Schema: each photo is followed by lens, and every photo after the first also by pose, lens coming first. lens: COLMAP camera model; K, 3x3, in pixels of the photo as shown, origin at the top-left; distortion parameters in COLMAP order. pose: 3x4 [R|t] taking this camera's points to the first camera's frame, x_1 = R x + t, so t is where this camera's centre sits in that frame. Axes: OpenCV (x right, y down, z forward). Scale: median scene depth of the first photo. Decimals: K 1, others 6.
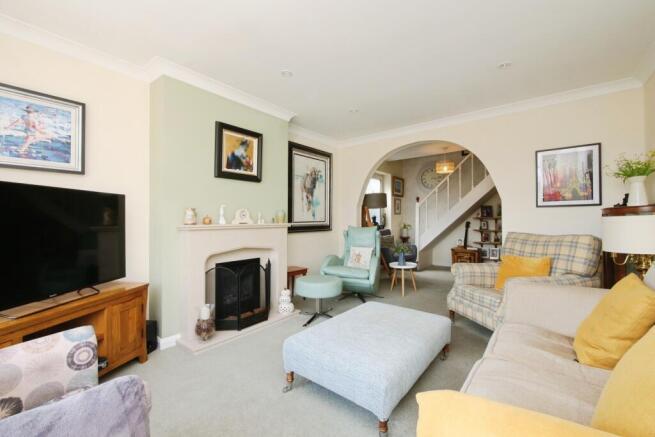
lens RADIAL K [[281.5, 0, 325.1], [0, 281.5, 213.5], [0, 0, 1]] dist [-0.001583, -0.000193]
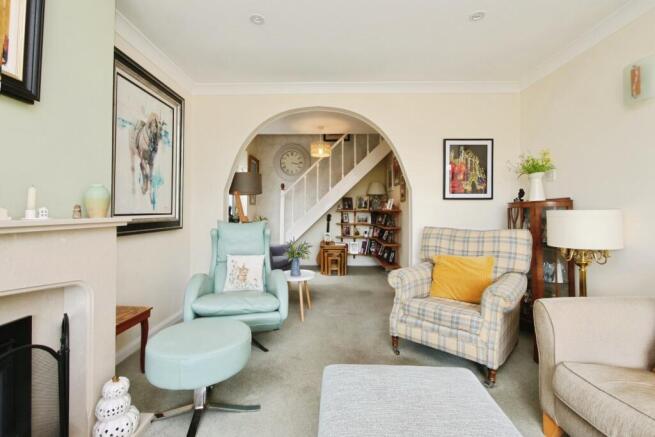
lens RADIAL K [[298.6, 0, 326.1], [0, 298.6, 209.2], [0, 0, 1]] dist [-0.000843, 0.000012]
pose [[0.805041, 0.013377, 0.593069, -0.118661], [-0.021514, 0.999746, 0.006654, 0.009492], [-0.592830, -0.018116, 0.805124, 0.361013]]
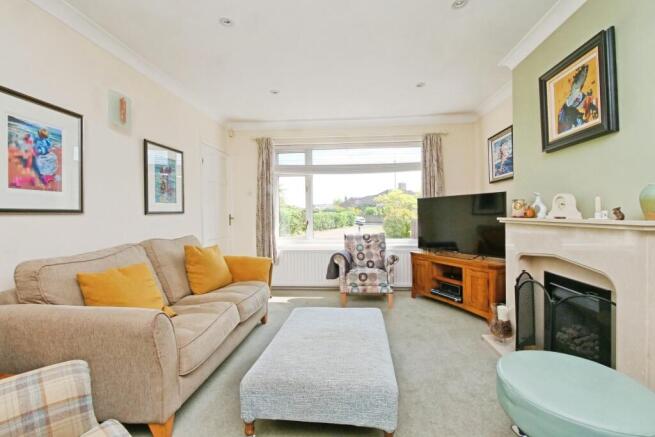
lens RADIAL K [[281.5, 0, 325.1], [0, 281.5, 213.5], [0, 0, 1]] dist [-0.001583, -0.000193]
pose [[-0.850200, 0.003922, -0.526445, 0.319999], [0.015856, 0.999709, -0.018160, 0.020402], [0.526221, -0.023787, -0.850015, 0.872830]]
